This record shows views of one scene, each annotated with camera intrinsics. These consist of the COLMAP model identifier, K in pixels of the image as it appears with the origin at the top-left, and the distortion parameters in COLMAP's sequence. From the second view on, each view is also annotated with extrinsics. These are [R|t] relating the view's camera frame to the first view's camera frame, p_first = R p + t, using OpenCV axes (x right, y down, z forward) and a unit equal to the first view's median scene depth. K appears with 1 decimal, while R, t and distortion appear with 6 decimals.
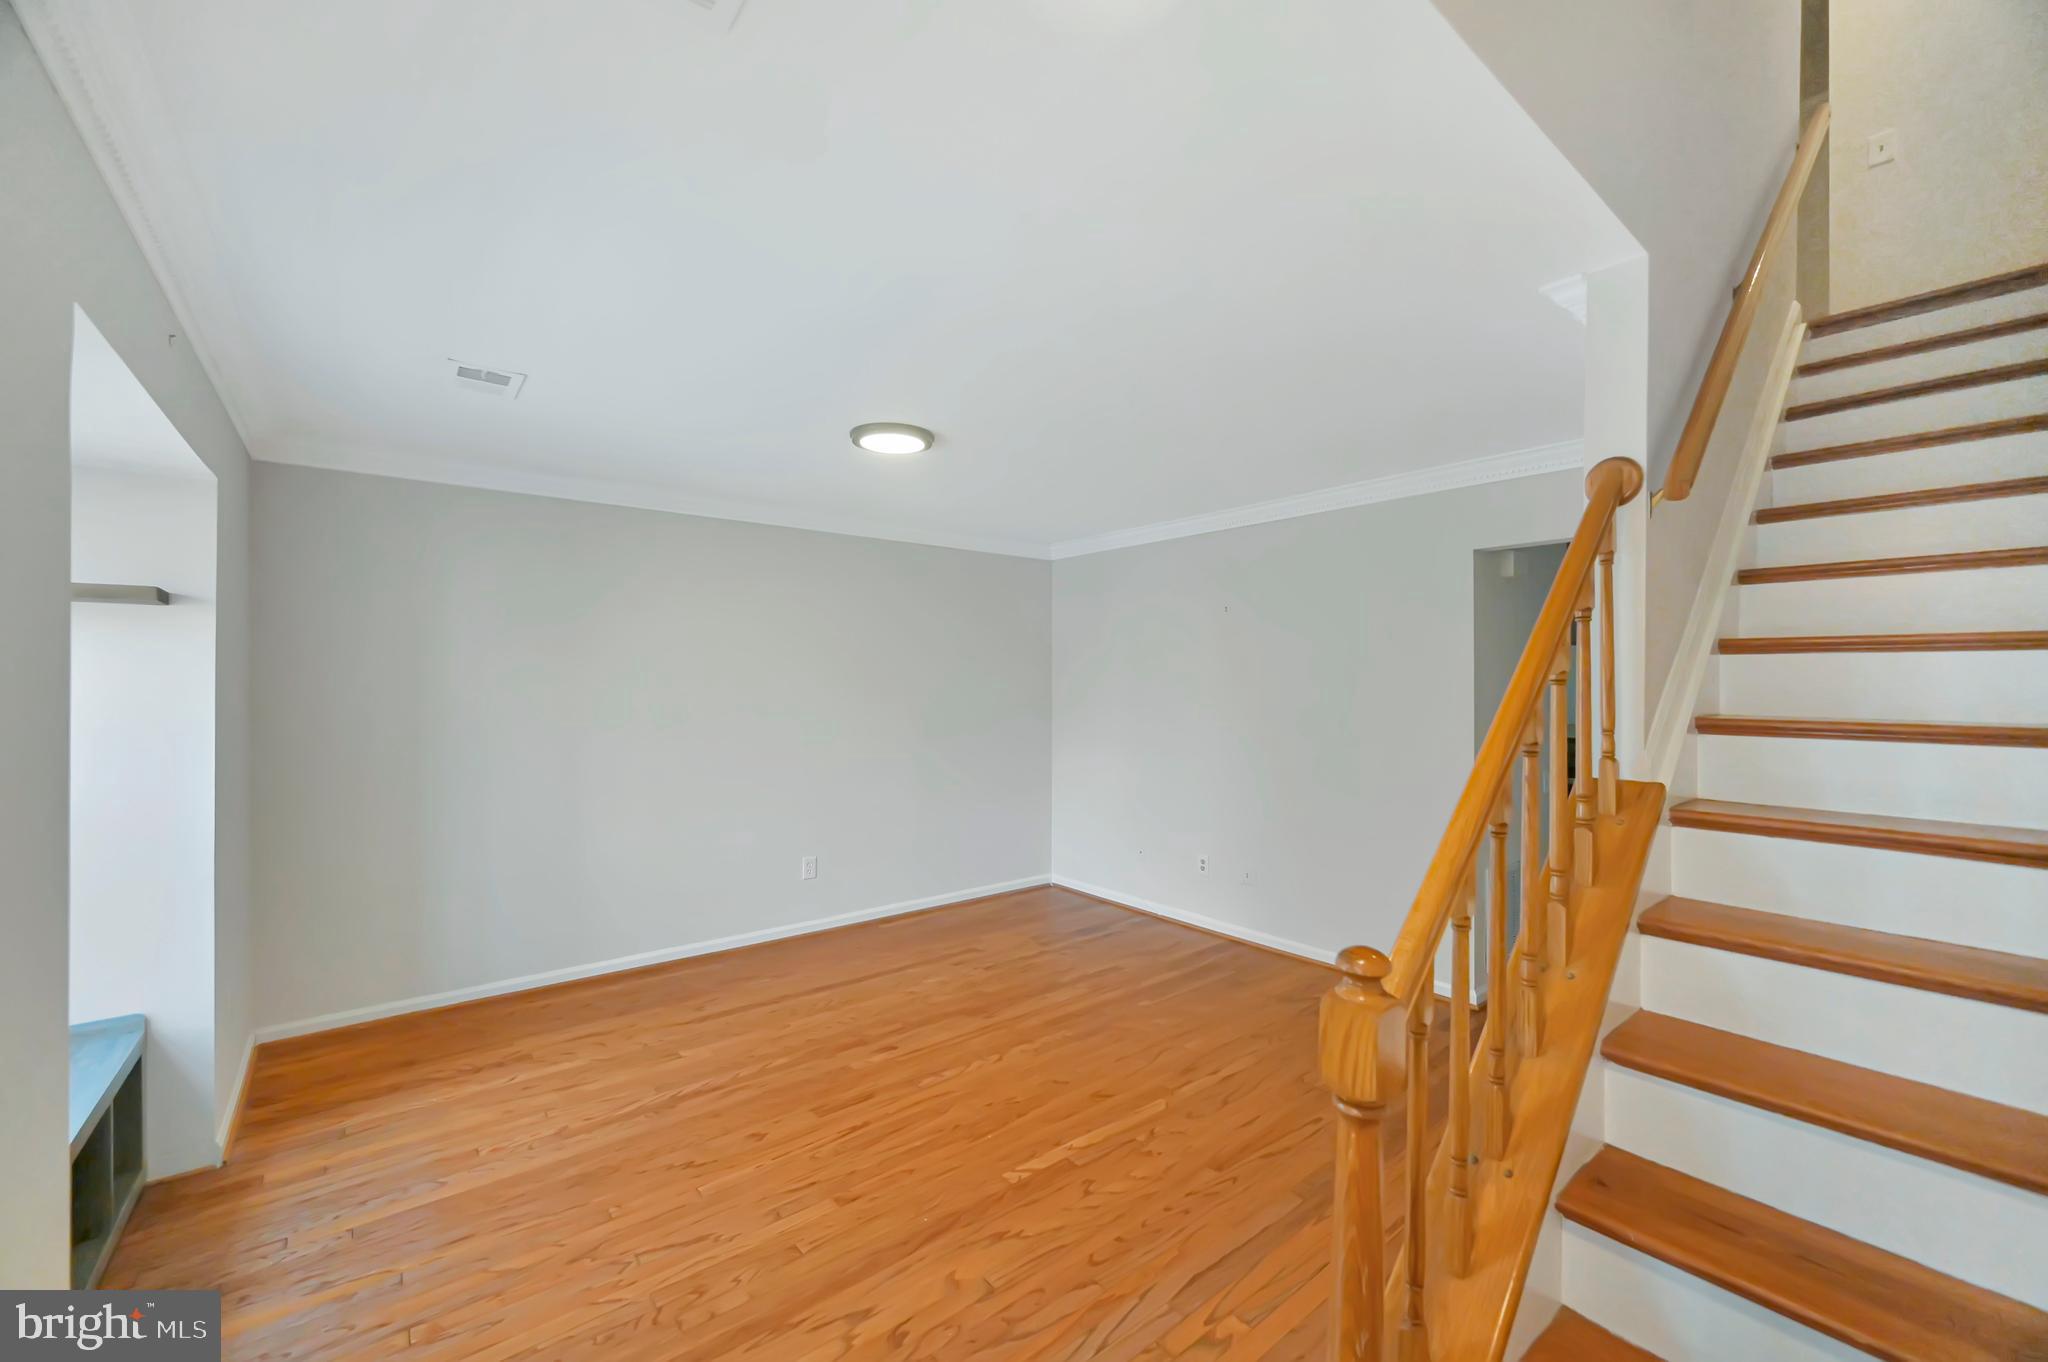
lens RADIAL K [[816.5, 0, 1017.8], [0, 816.5, 682.2], [0, 0, 1]] dist [0.002559, -0.001708]
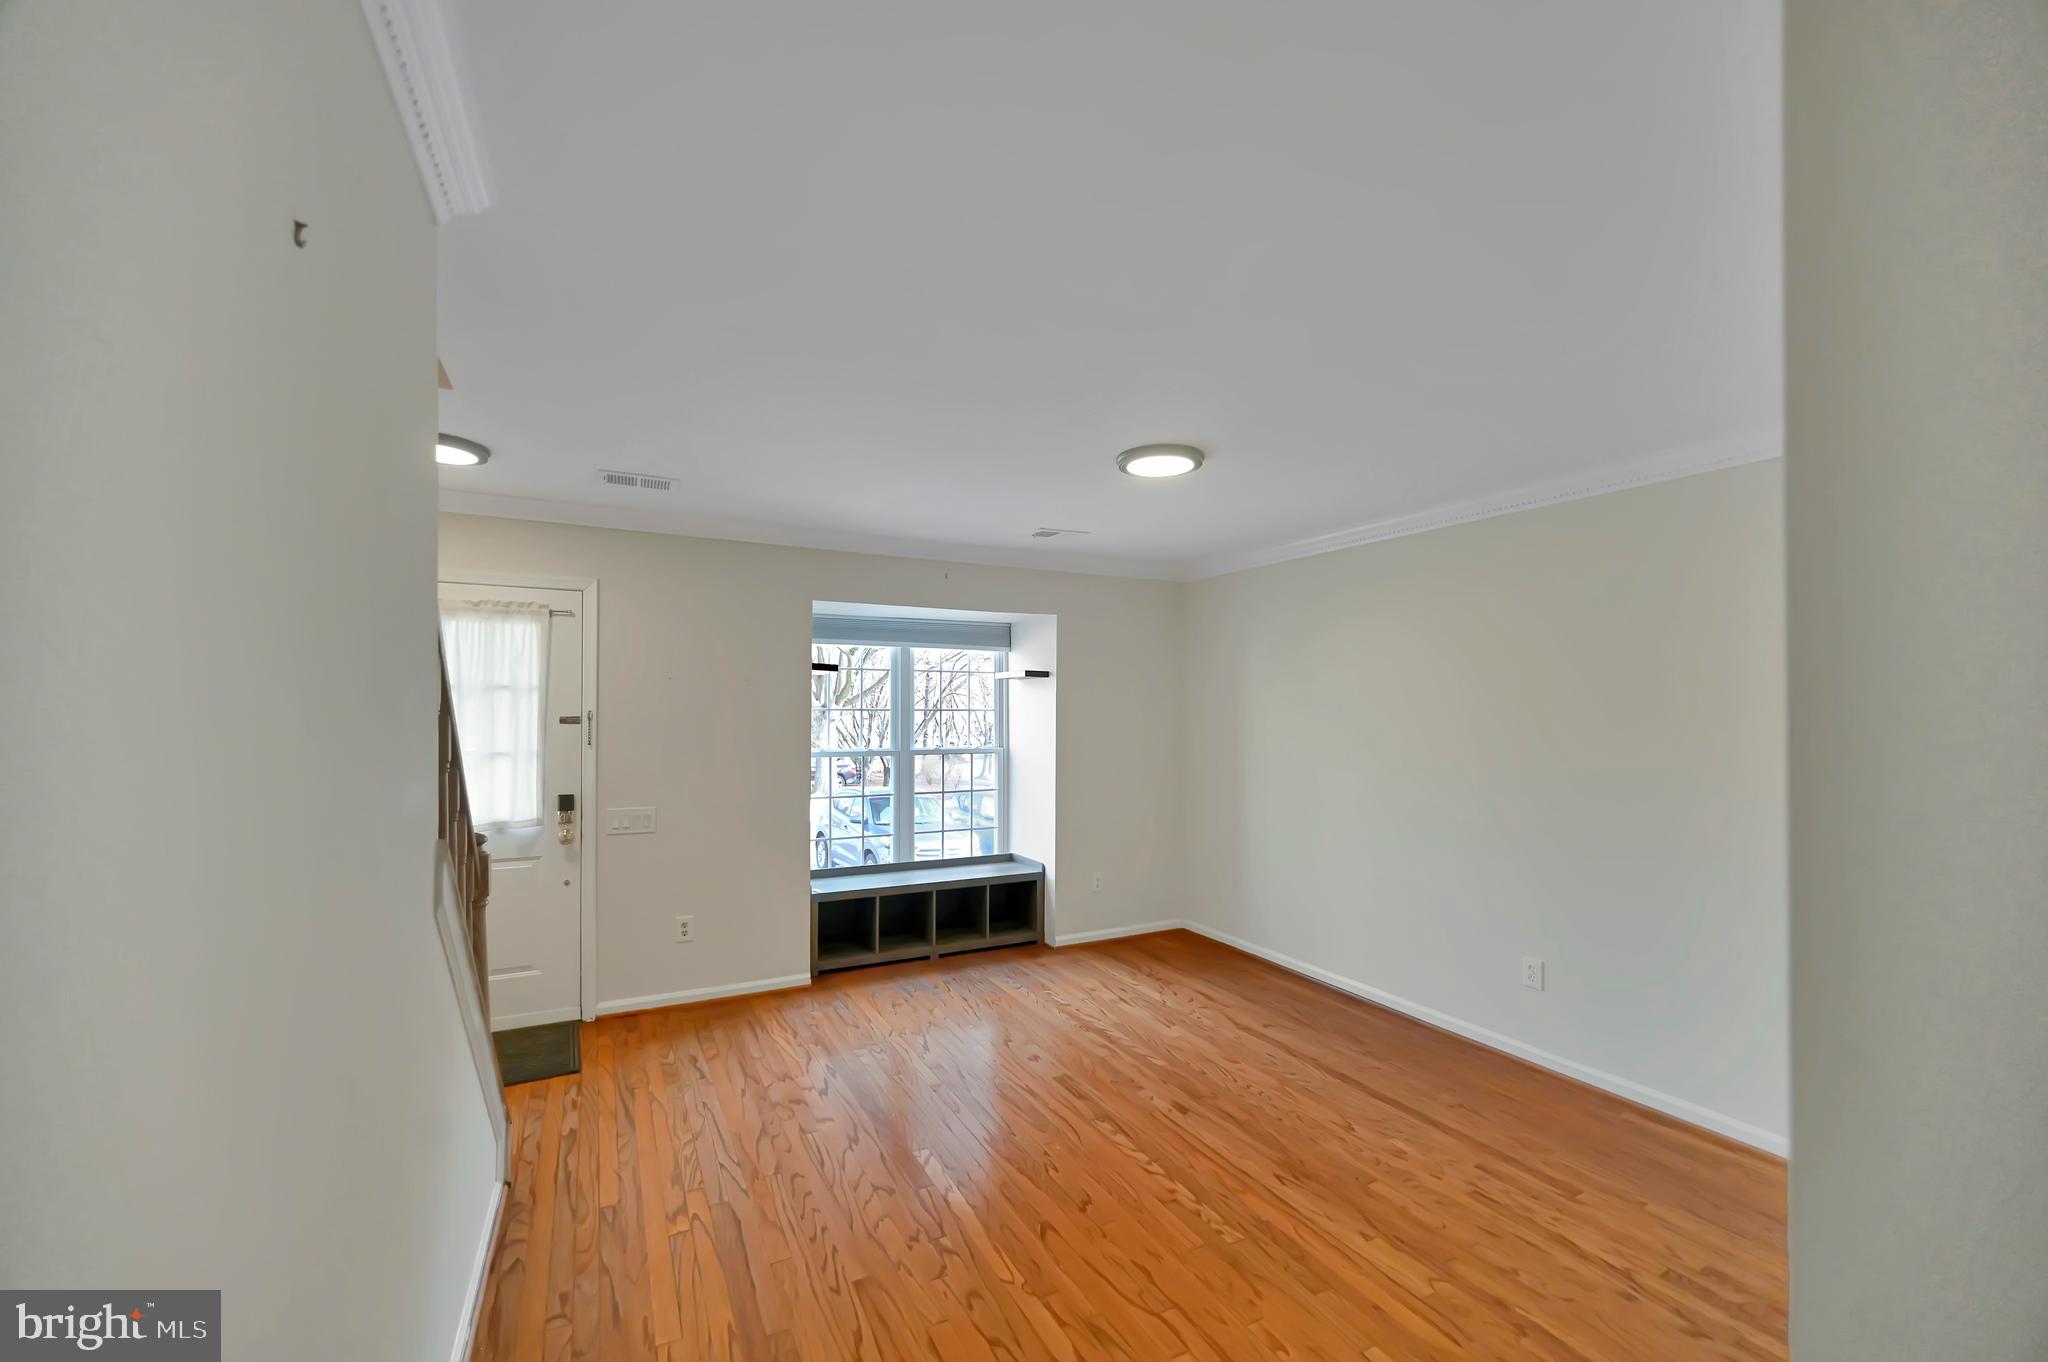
lens RADIAL K [[816.5, 0, 1022.7], [0, 816.5, 707.9], [0, 0, 1]] dist [0.002559, -0.001708]
pose [[-0.203784, -0.004644, -0.979005, 0.866152], [-0.007912, 0.999964, -0.003096, -0.005652], [0.978984, 0.007115, -0.203813, 1.100976]]
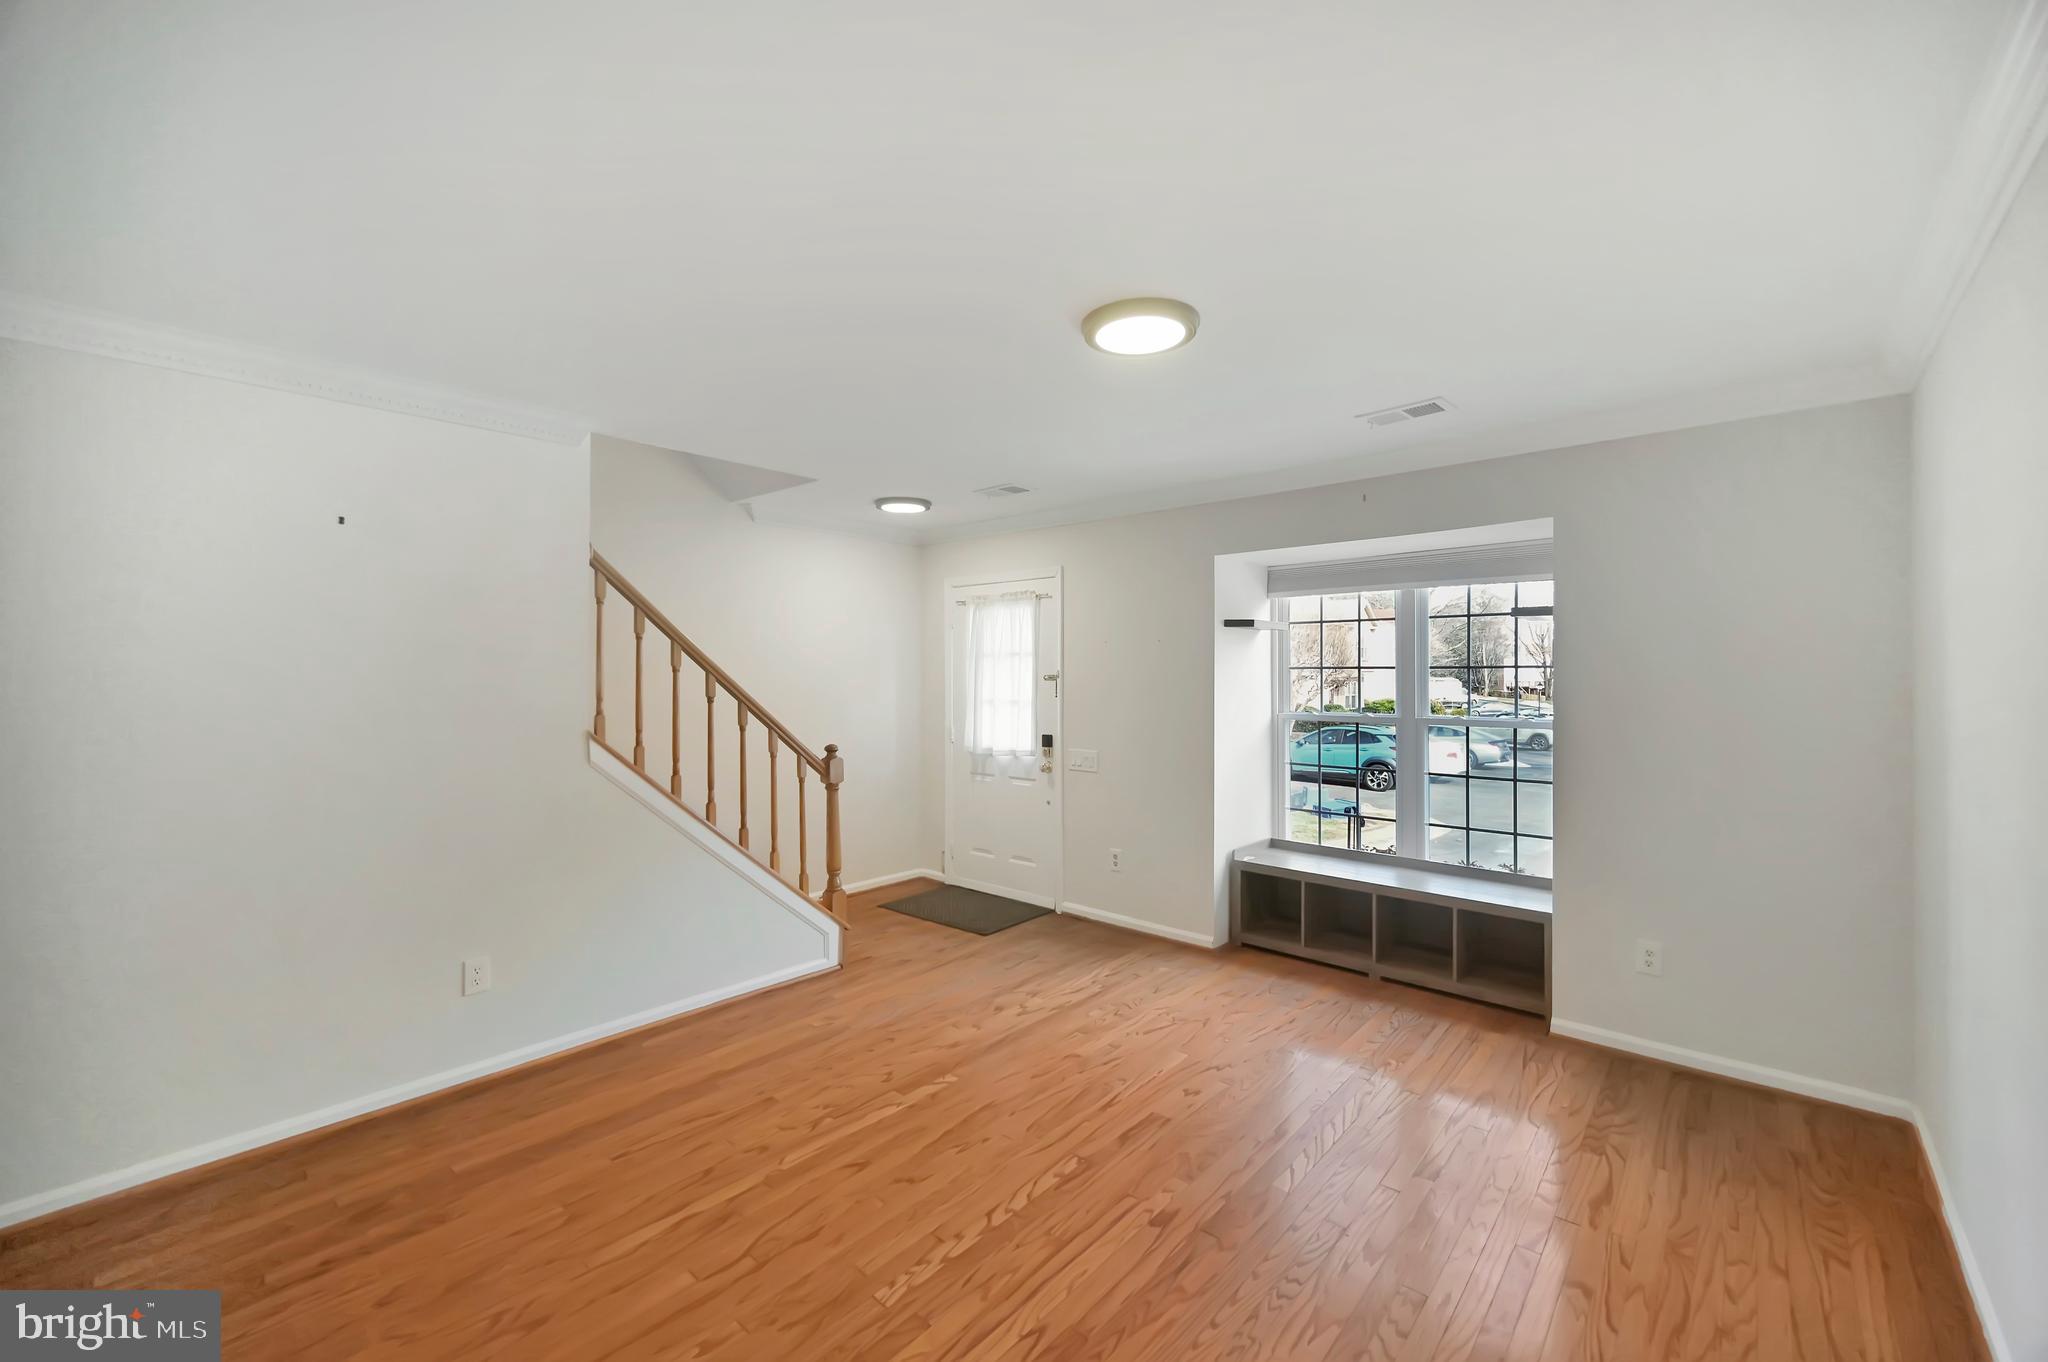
lens RADIAL K [[816.5, 0, 1020.0], [0, 816.5, 665.2], [0, 0, 1]] dist [0.002559, -0.001708]
pose [[-0.987659, 0.001688, -0.156608, 0.064182], [0.002258, 0.999991, -0.003465, -0.004472], [0.156600, -0.003776, -0.987655, 1.795027]]
